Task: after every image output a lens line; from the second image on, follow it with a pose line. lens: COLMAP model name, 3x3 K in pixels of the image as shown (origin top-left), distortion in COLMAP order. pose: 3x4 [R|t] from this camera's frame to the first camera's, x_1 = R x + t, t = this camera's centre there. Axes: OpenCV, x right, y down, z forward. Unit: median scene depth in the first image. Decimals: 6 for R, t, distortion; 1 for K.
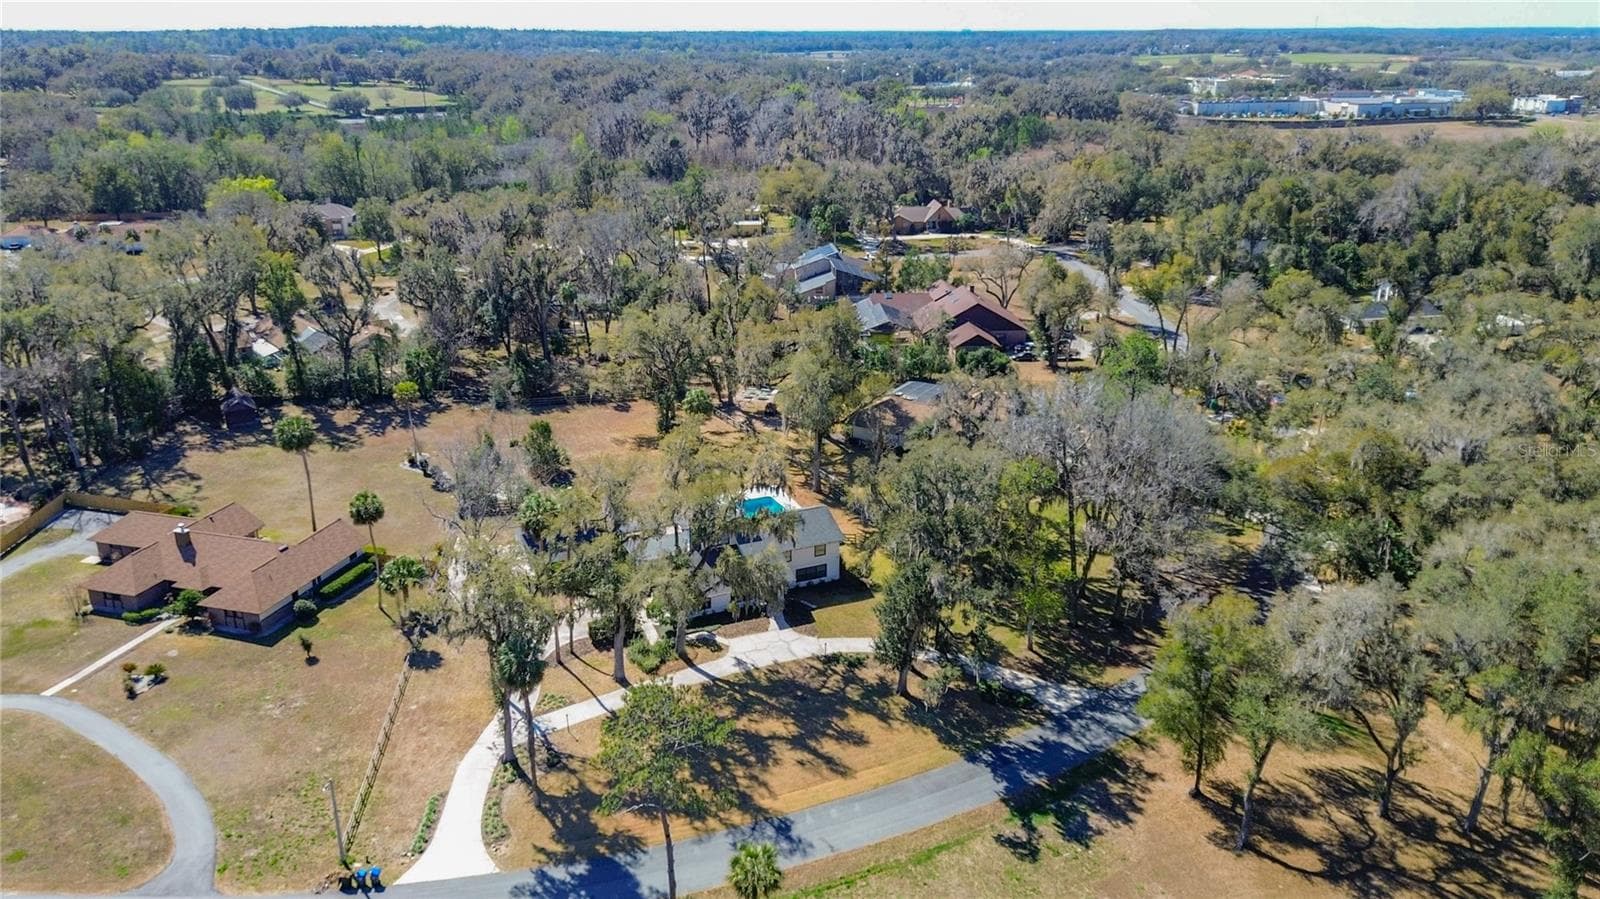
lens RADIAL K [[1155.6, 0, 800.0], [0, 1155.6, 449.5], [0, 0, 1]] dist [0.054561, -0.049749]
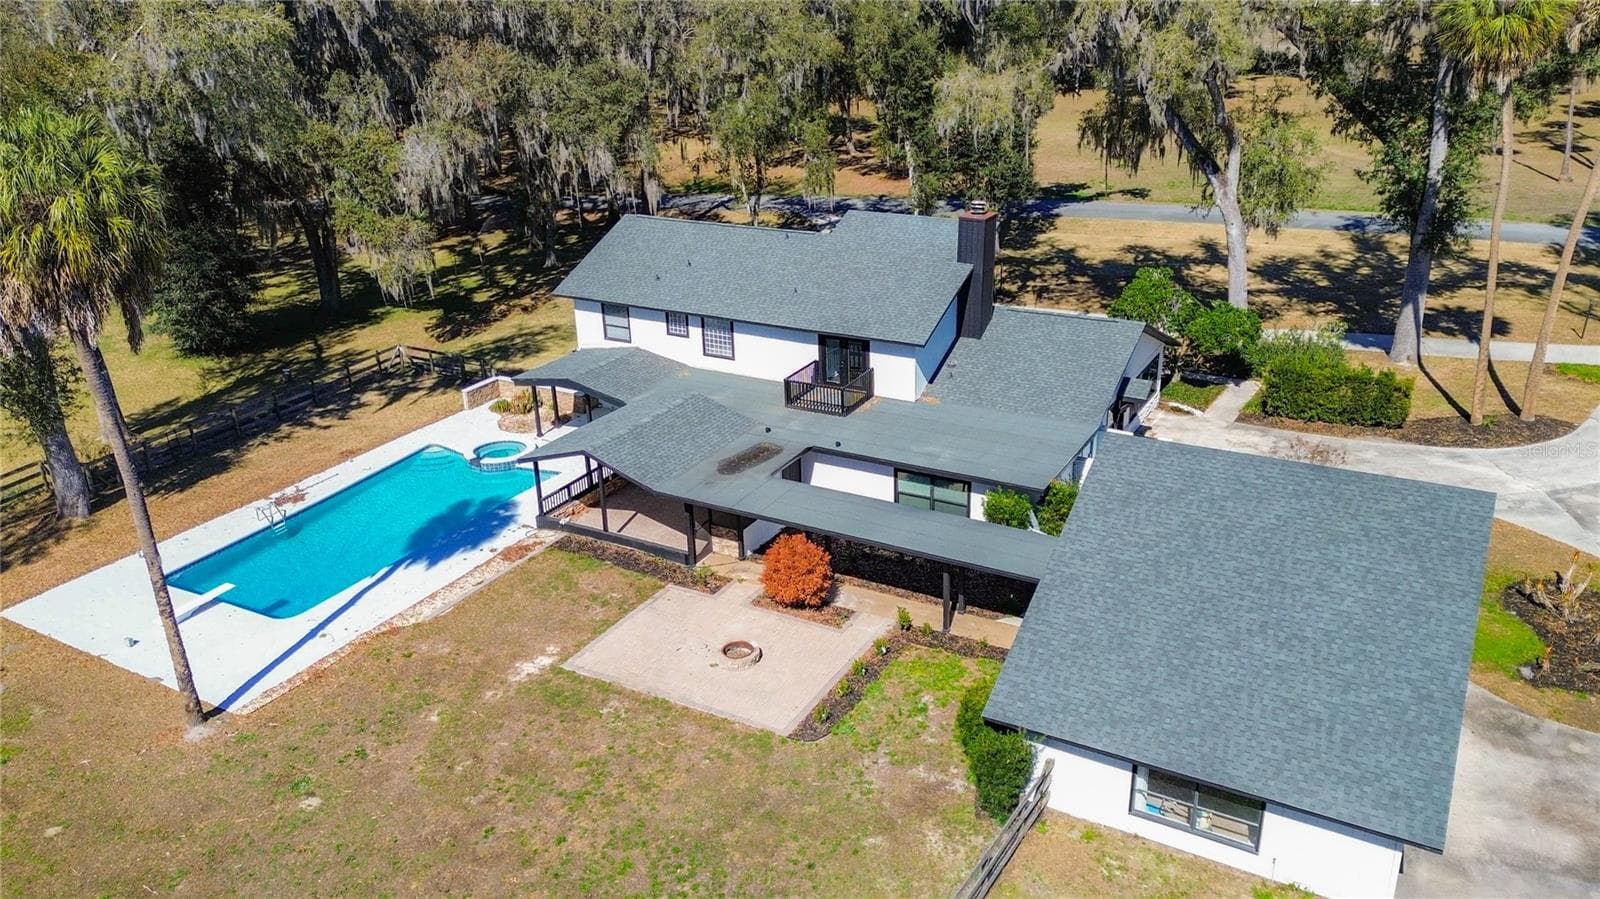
lens RADIAL K [[1199.5, 0, 792.4], [0, 1199.5, 448.4], [0, 0, 1]] dist [0.097517, -0.002168]
pose [[-0.578479, -0.310623, 0.754238, -0.441133], [0.285860, 0.788815, 0.544110, -0.123219], [-0.763967, 0.530363, -0.367518, 1.548470]]
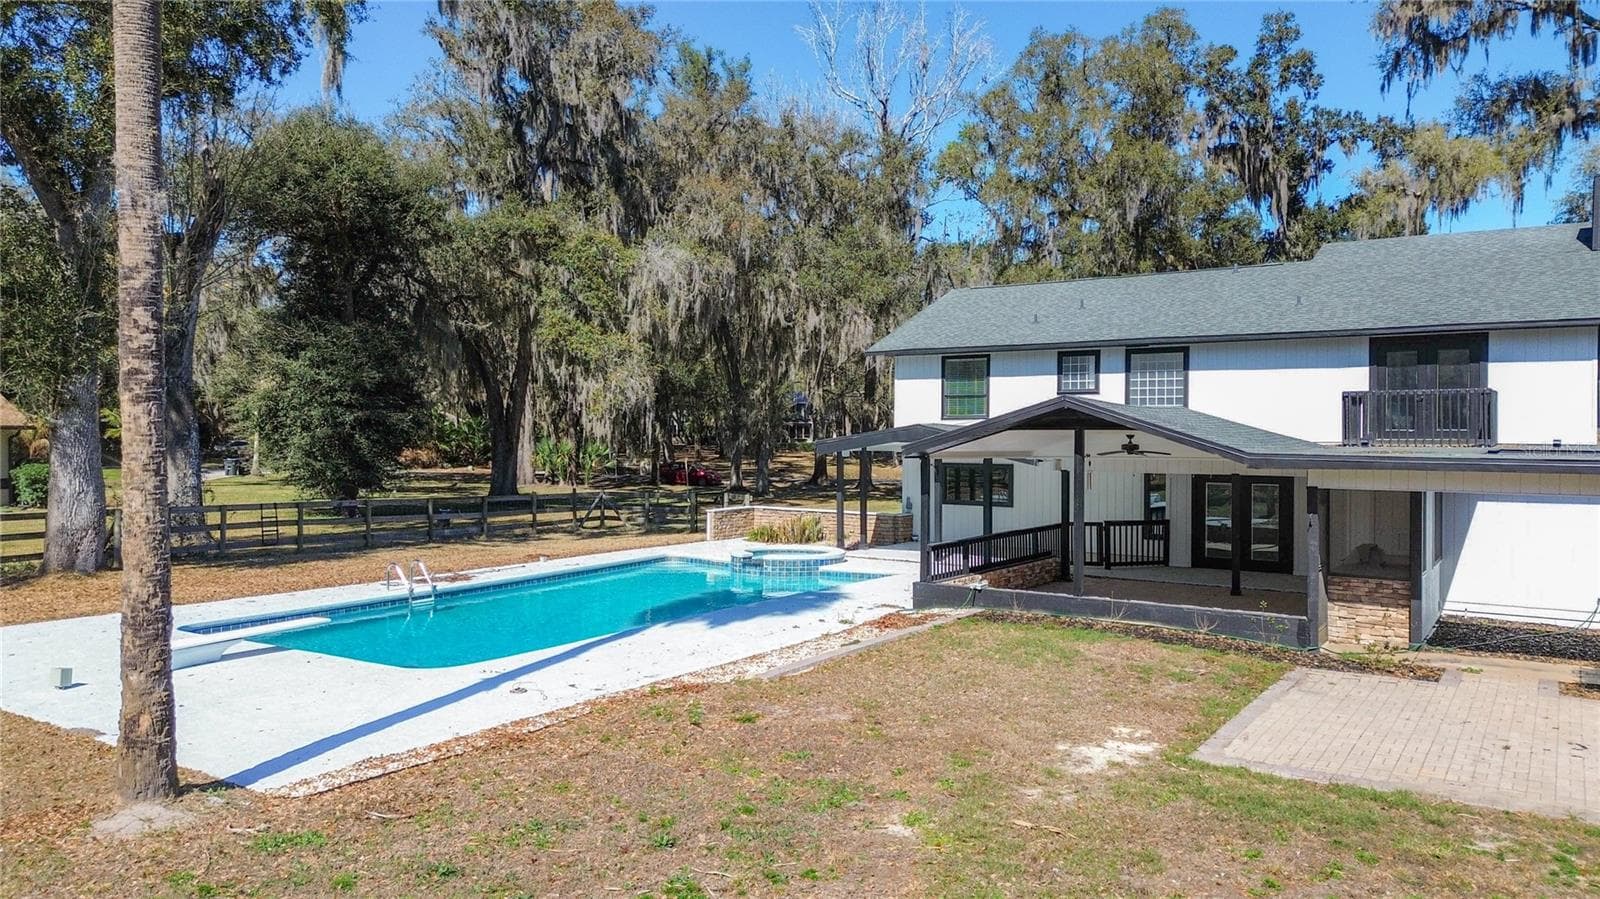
lens RADIAL K [[1131.0, 0, 805.9], [0, 1131.0, 446.0], [0, 0, 1]] dist [0.054634, -0.040040]
pose [[-0.526452, -0.019546, 0.849980, -0.244566], [0.271137, 0.943675, 0.189635, 0.028182], [-0.805812, 0.330295, -0.491500, 1.579276]]
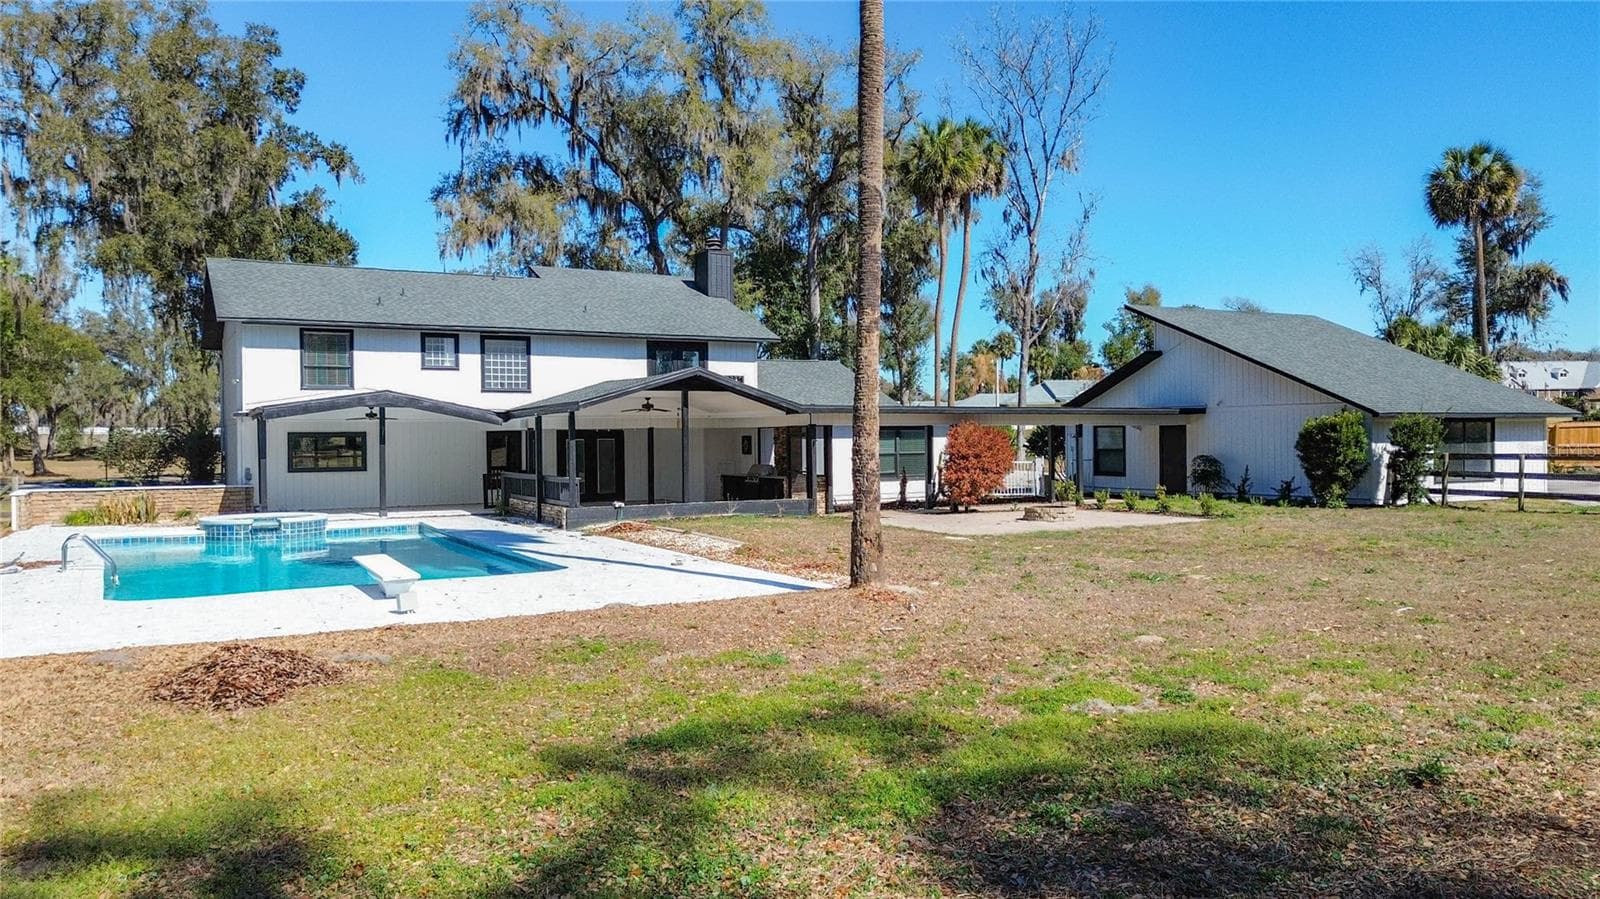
lens RADIAL K [[1155.6, 0, 800.0], [0, 1155.6, 449.5], [0, 0, 1]] dist [0.054561, -0.049749]
pose [[-0.996653, 0.000844, -0.081744, -0.119497], [-0.026874, 0.940987, 0.337374, -0.007140], [0.077205, 0.338442, -0.937815, 1.714228]]
